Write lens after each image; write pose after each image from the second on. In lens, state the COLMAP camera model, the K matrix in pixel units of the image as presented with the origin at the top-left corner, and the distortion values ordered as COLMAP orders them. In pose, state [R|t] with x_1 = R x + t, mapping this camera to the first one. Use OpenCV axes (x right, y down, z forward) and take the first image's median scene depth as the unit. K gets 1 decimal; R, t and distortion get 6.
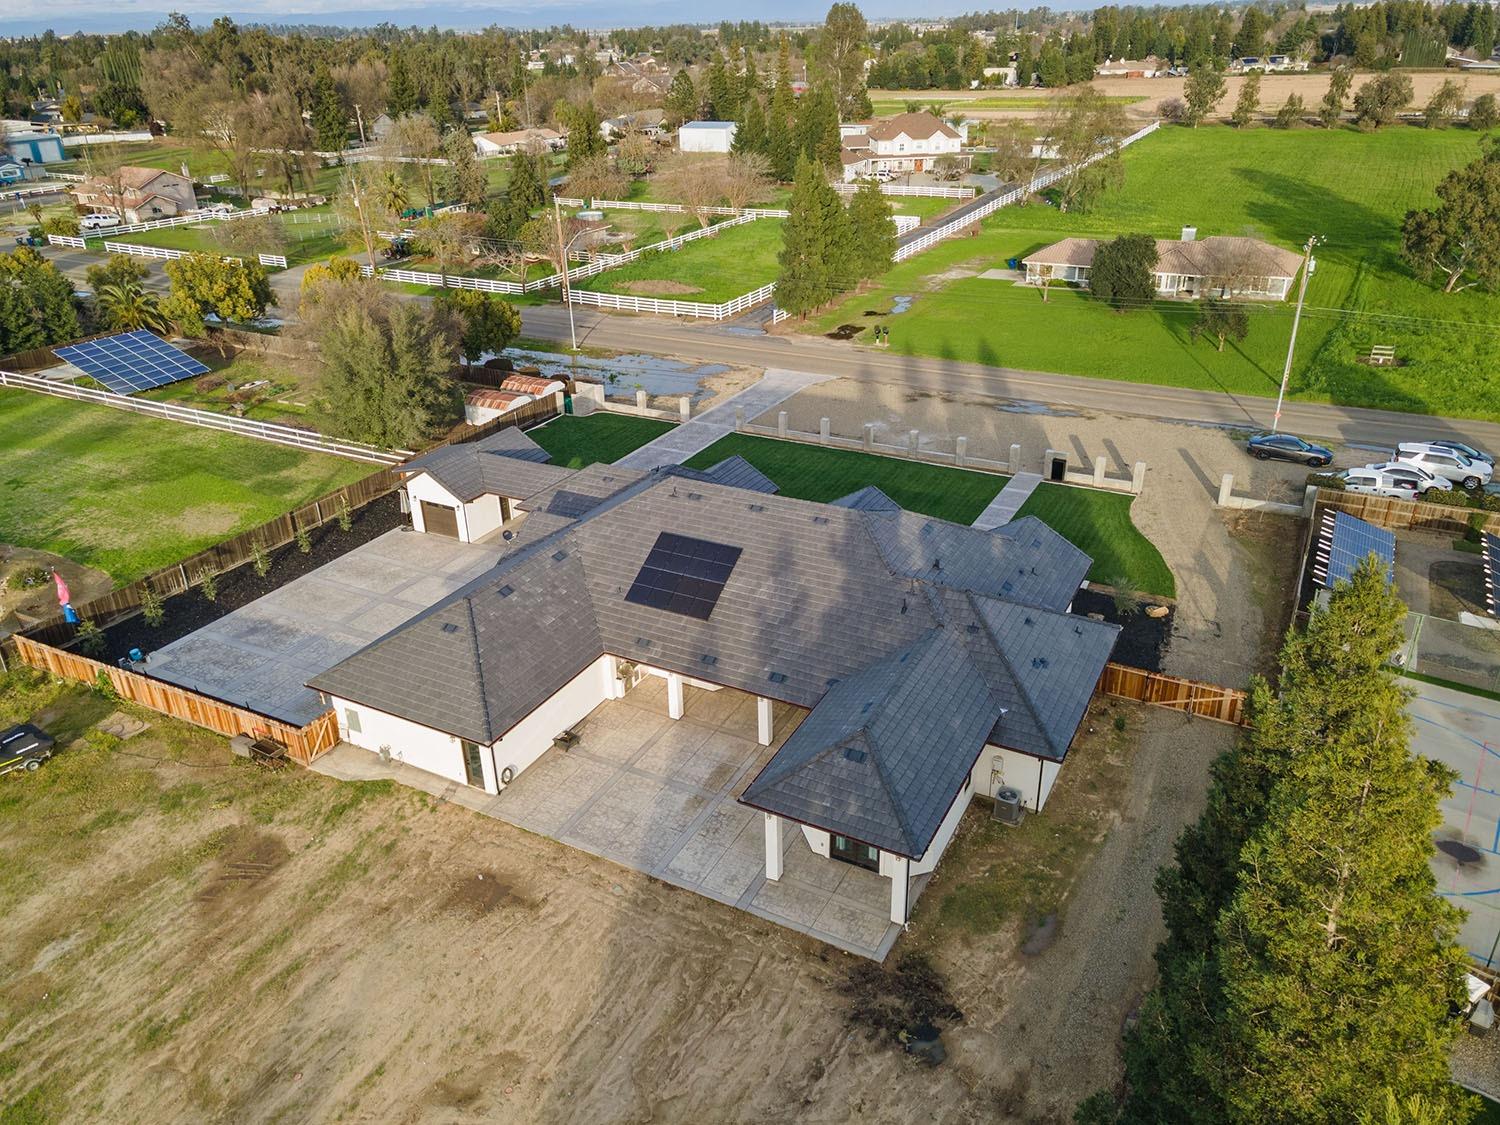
lens RADIAL K [[1094.2, 0, 750.0], [0, 1094.2, 562.5], [0, 0, 1]] dist [0.008088, 0.071673]
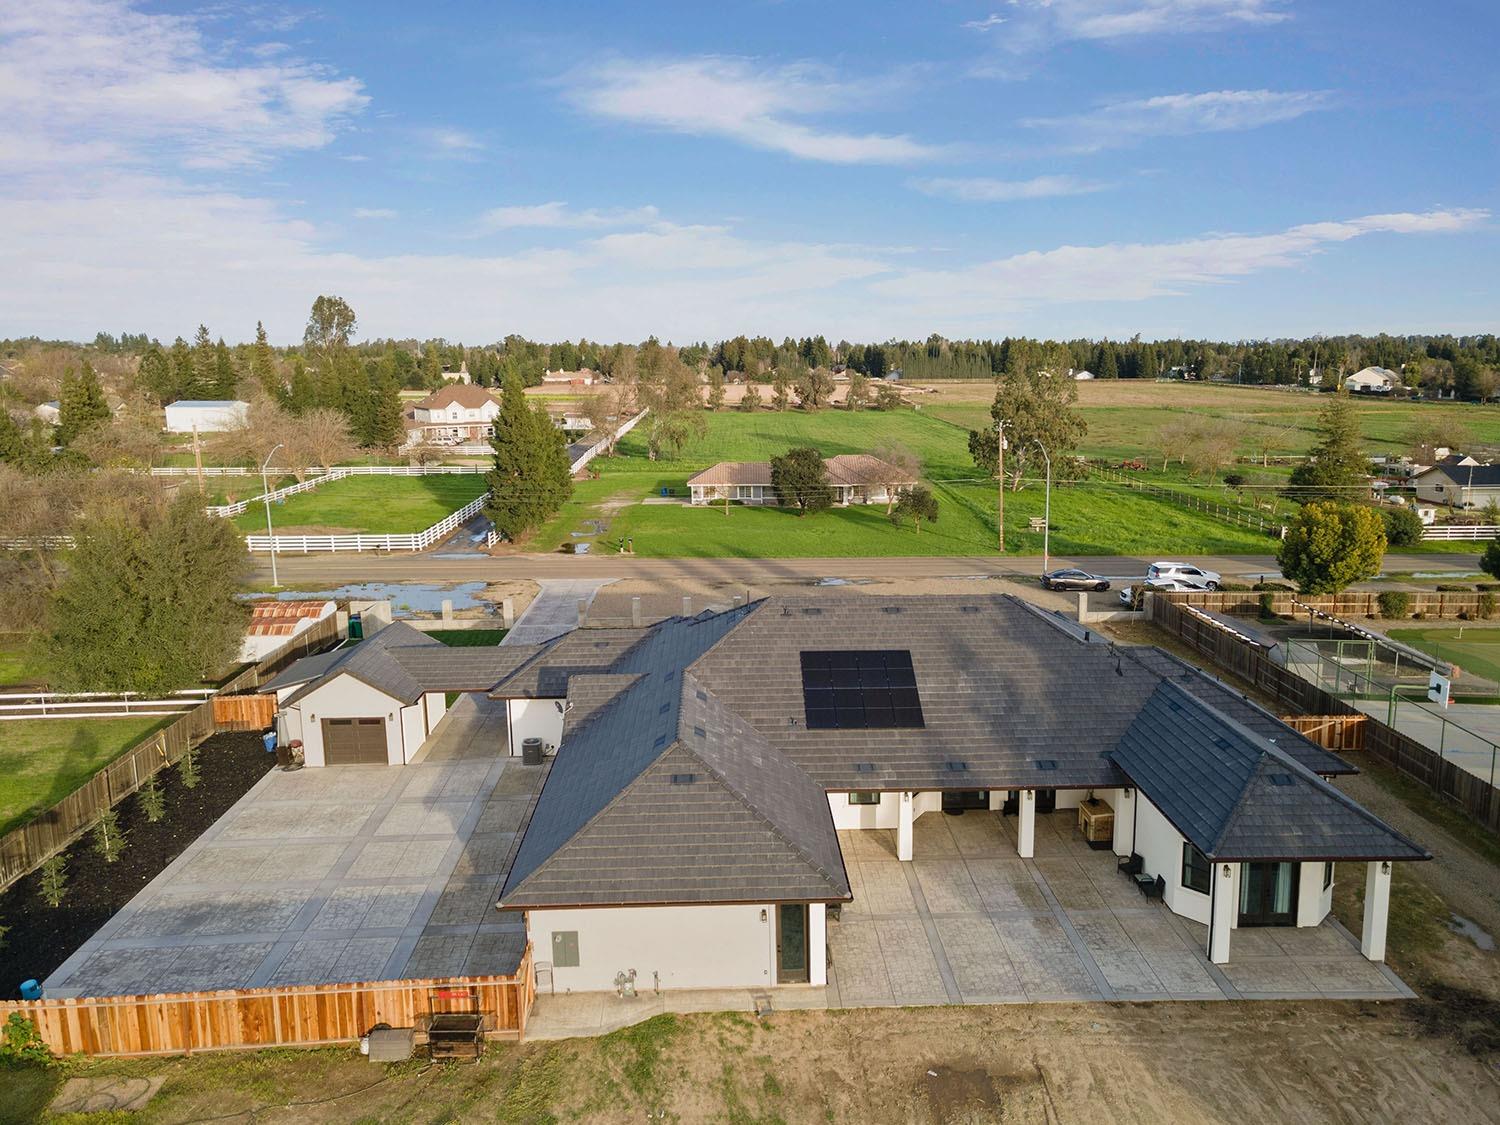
lens RADIAL K [[1099.4, 0, 776.7], [0, 1099.4, 530.7], [0, 0, 1]] dist [0.043499, 0.004350]
pose [[0.857257, -0.062624, 0.511067, -0.538995], [0.210609, 0.948392, -0.237059, 0.082336], [-0.469846, 0.310856, 0.826204, 0.273929]]
